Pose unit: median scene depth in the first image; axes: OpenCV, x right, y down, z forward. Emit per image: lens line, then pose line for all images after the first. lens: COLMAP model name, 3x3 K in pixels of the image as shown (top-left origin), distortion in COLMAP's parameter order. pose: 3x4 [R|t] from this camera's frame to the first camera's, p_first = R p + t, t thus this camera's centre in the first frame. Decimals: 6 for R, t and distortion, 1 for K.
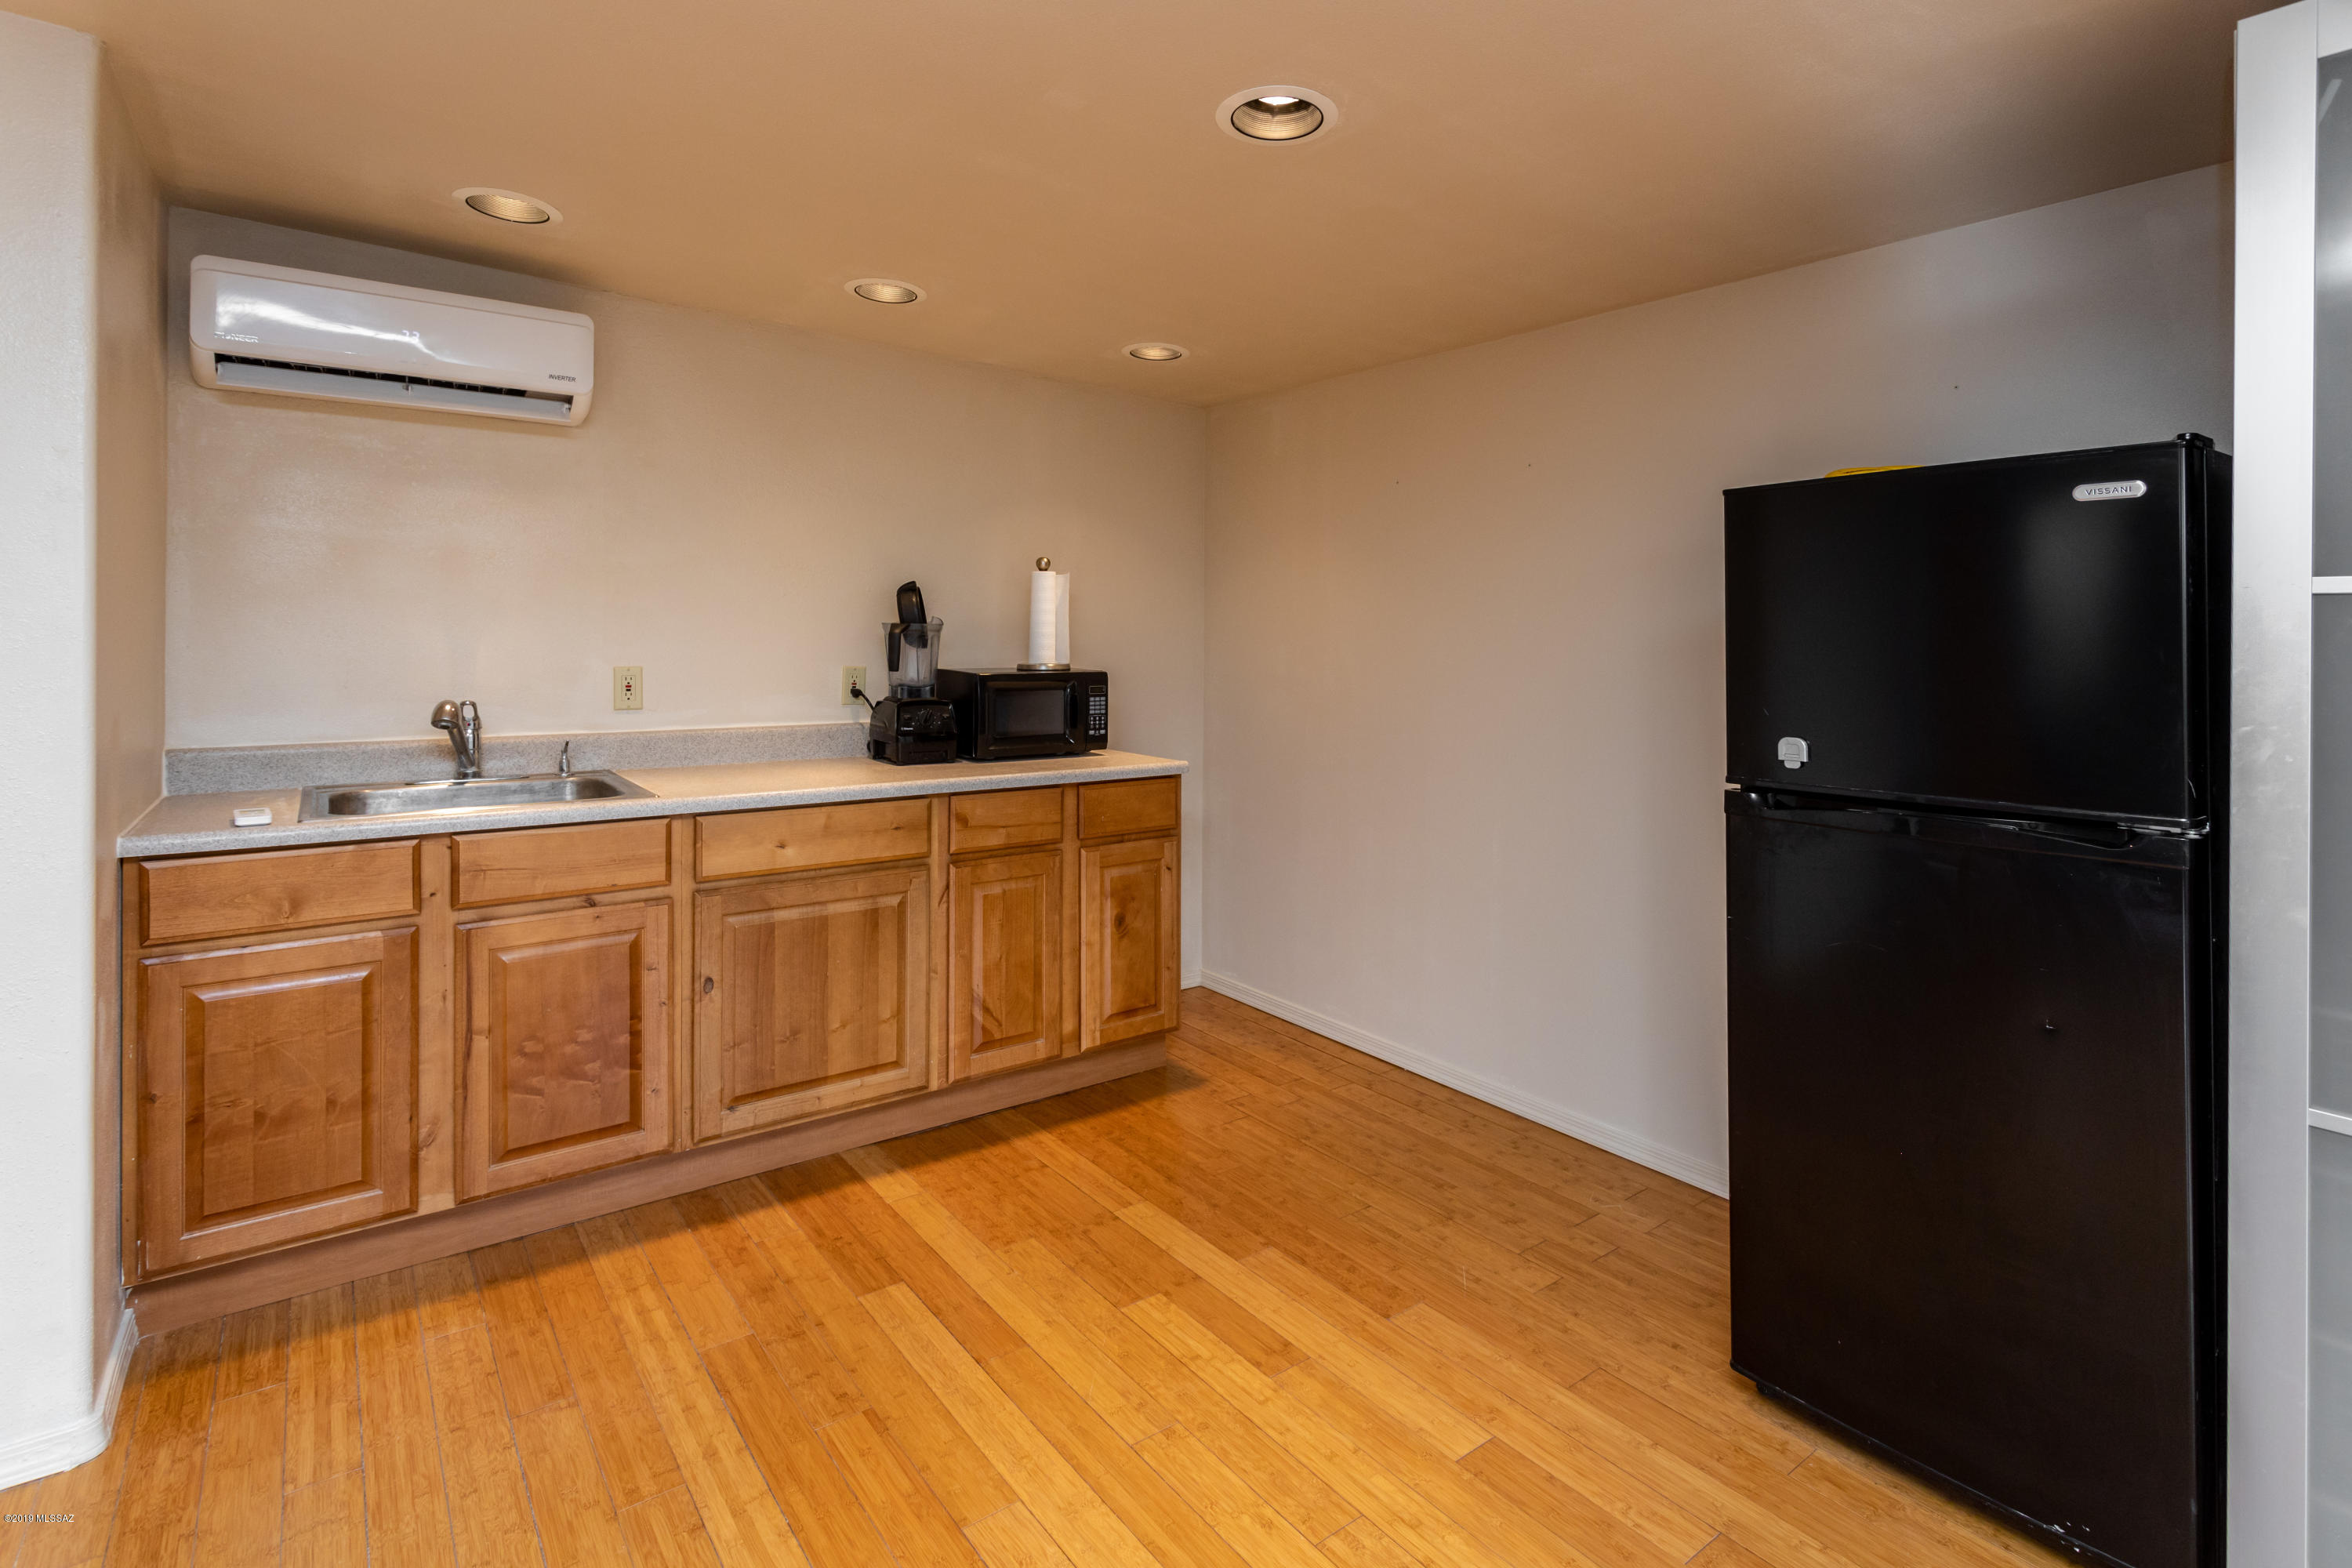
lens RADIAL K [[1153.2, 0, 1176.2], [0, 1153.2, 640.0], [0, 0, 1]] dist [0.000823, 0.000428]
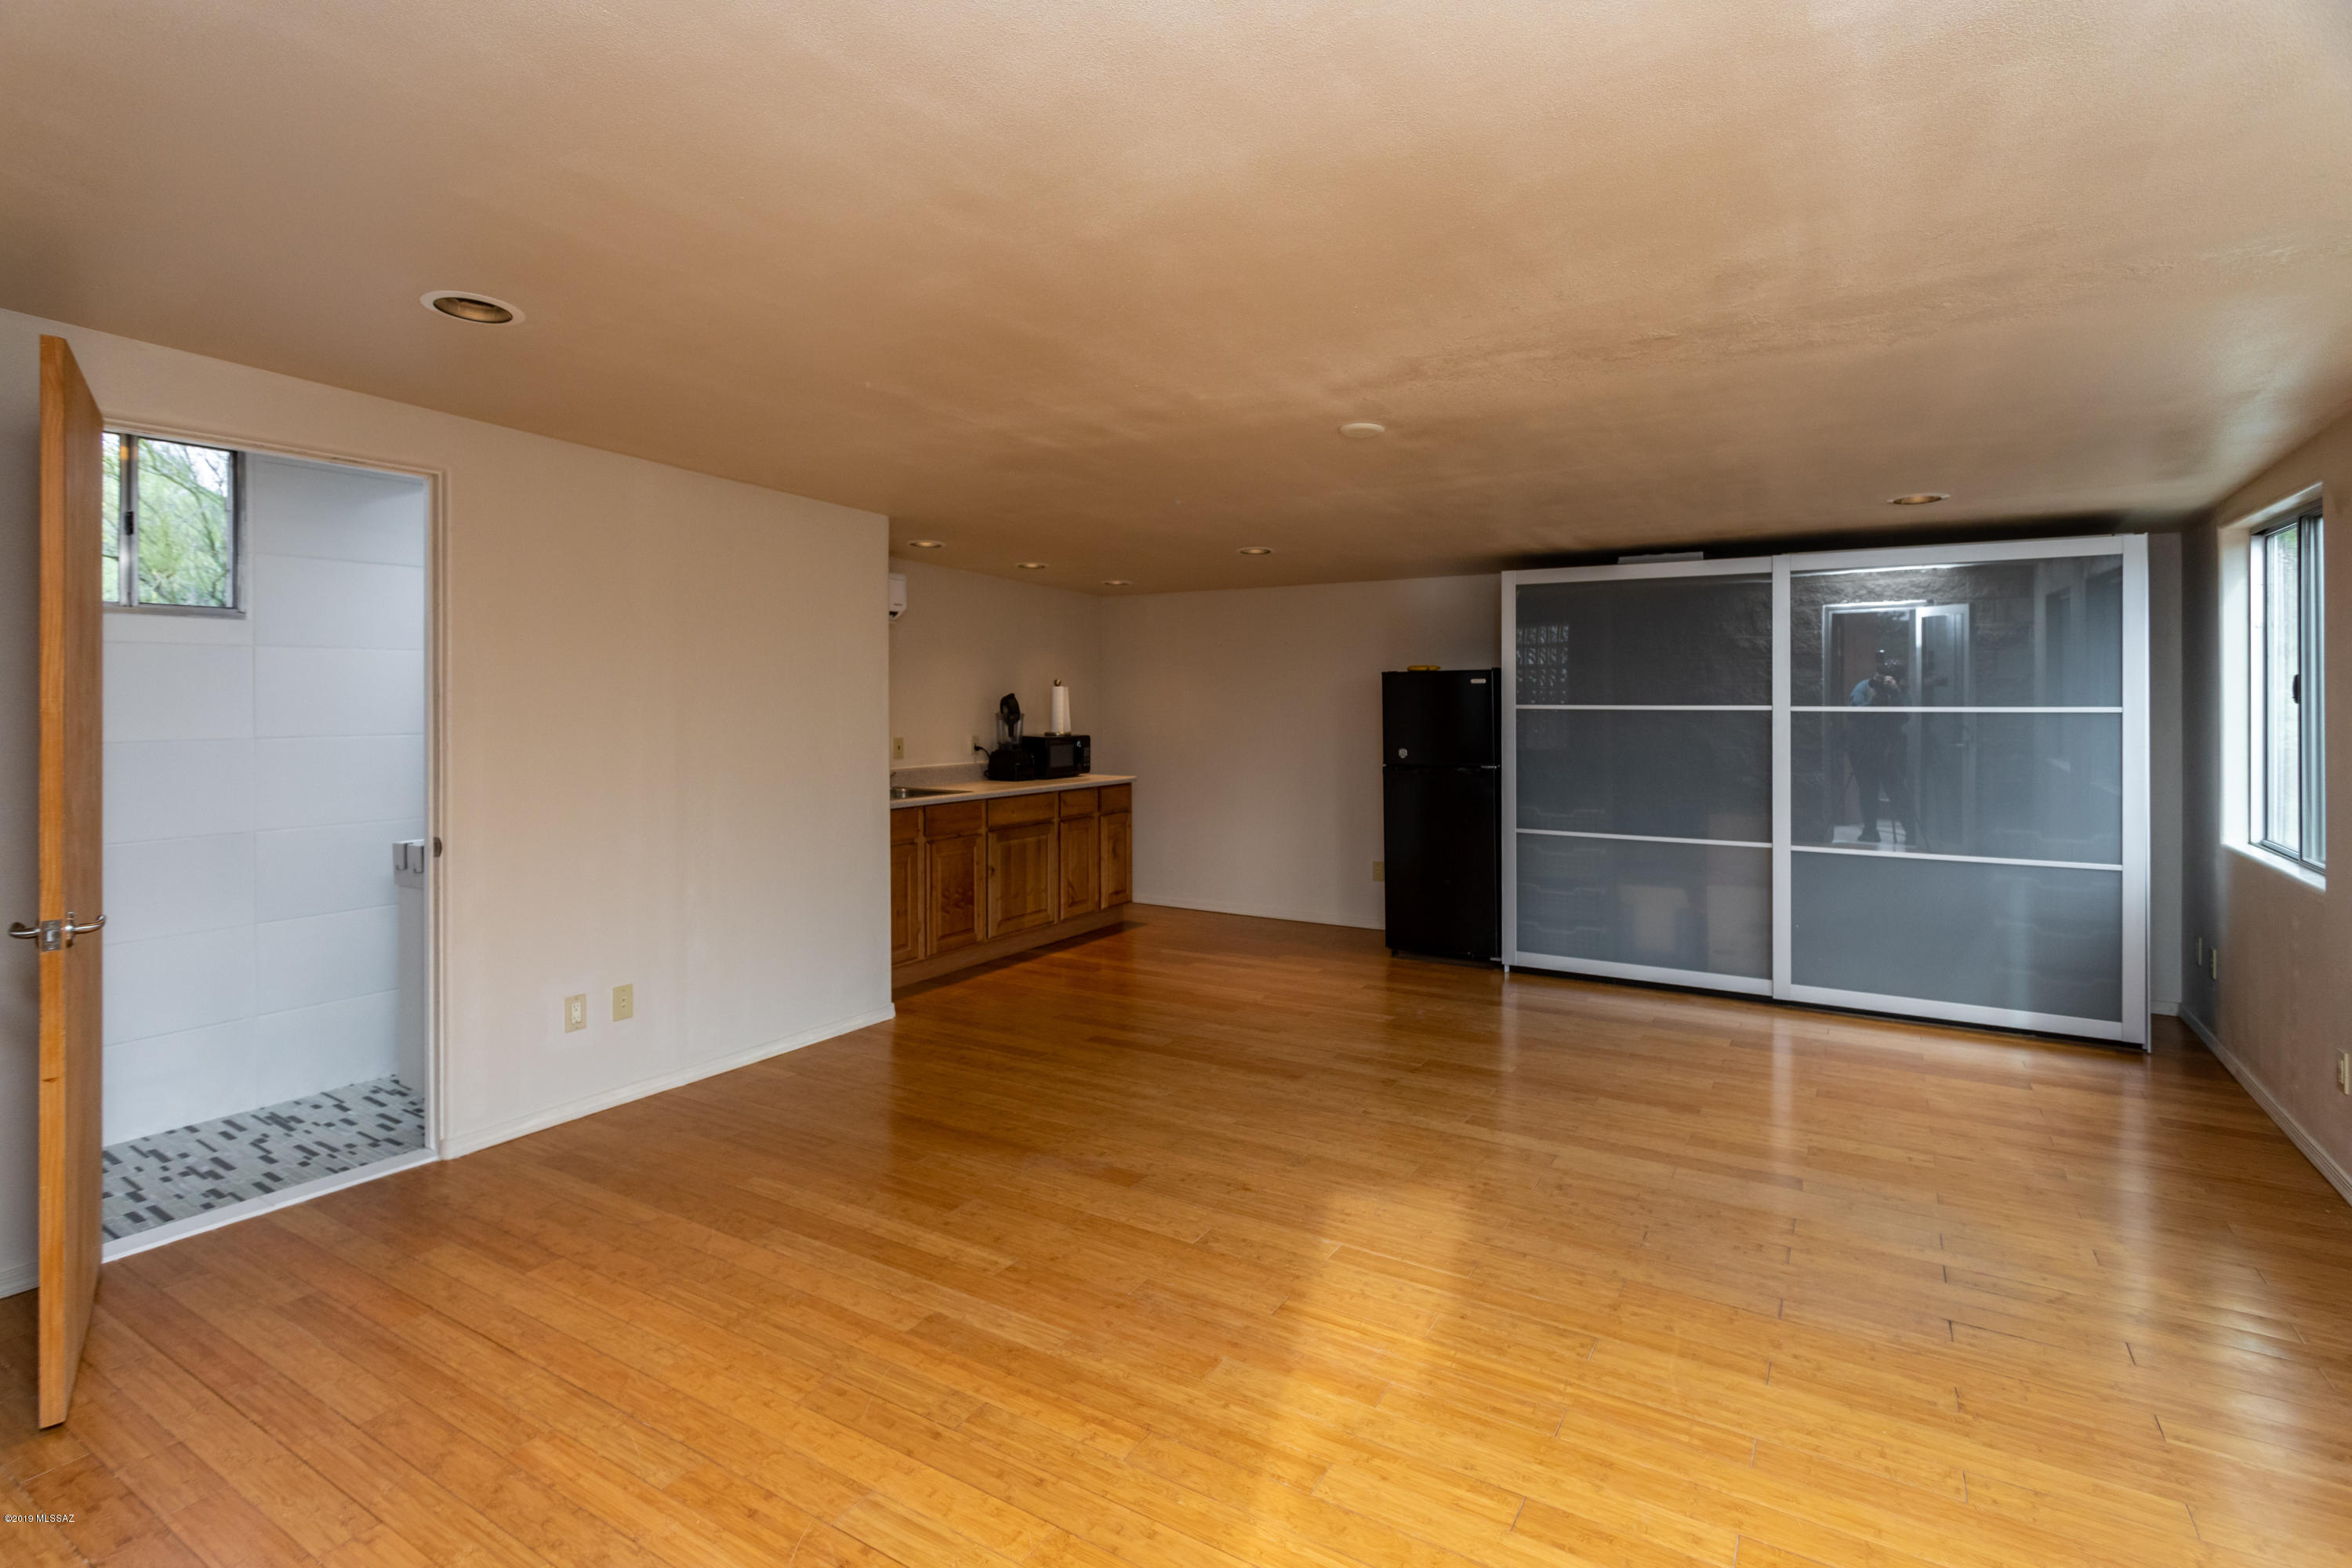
lens RADIAL K [[1154.6, 0, 1149.9], [0, 1154.6, 706.7], [0, 0, 1]] dist [-0.003701, -0.000682]
pose [[0.933590, -0.012762, 0.358115, -0.944980], [0.011892, 0.999919, 0.004631, -0.042953], [-0.358145, -0.000065, 0.933666, -1.305871]]
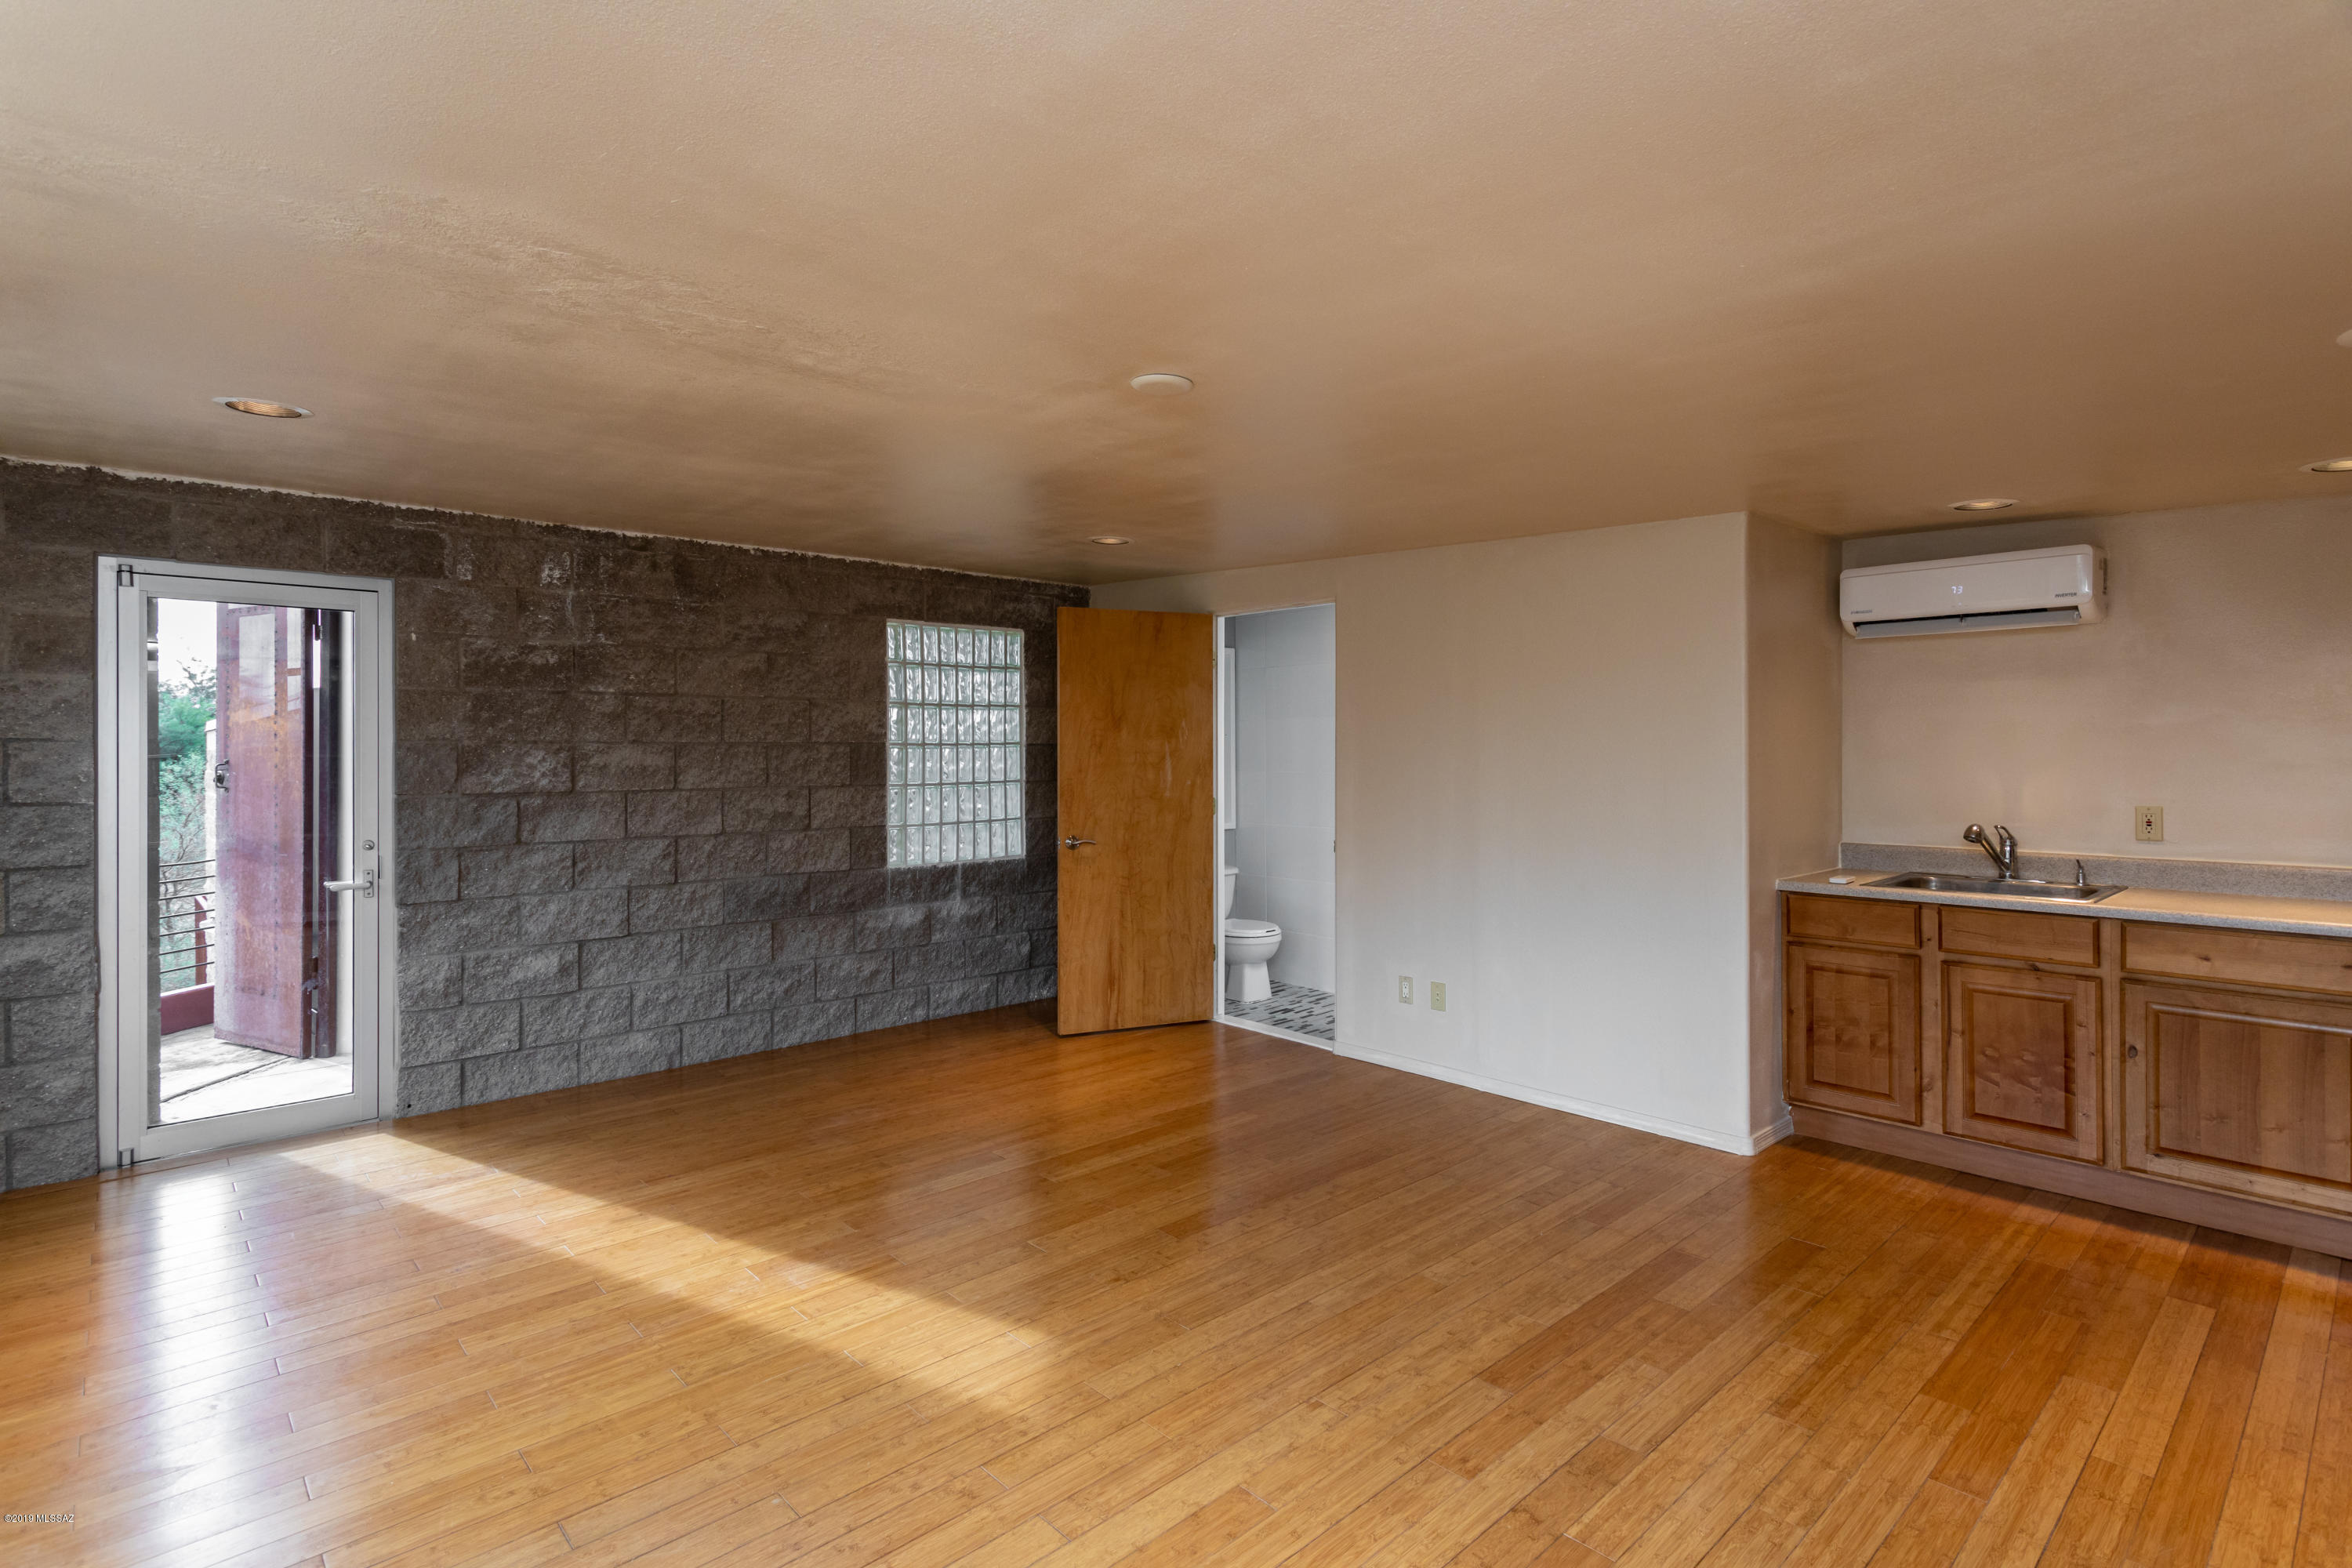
lens RADIAL K [[1130.1, 0, 1185.6], [0, 1130.1, 776.7], [0, 0, 1]] dist [0.000532, 0.002117]
pose [[0.110587, 0.013095, -0.993780, 0.752972], [0.002378, 0.999907, 0.013440, -0.033540], [0.993864, -0.003849, 0.110545, -0.212045]]
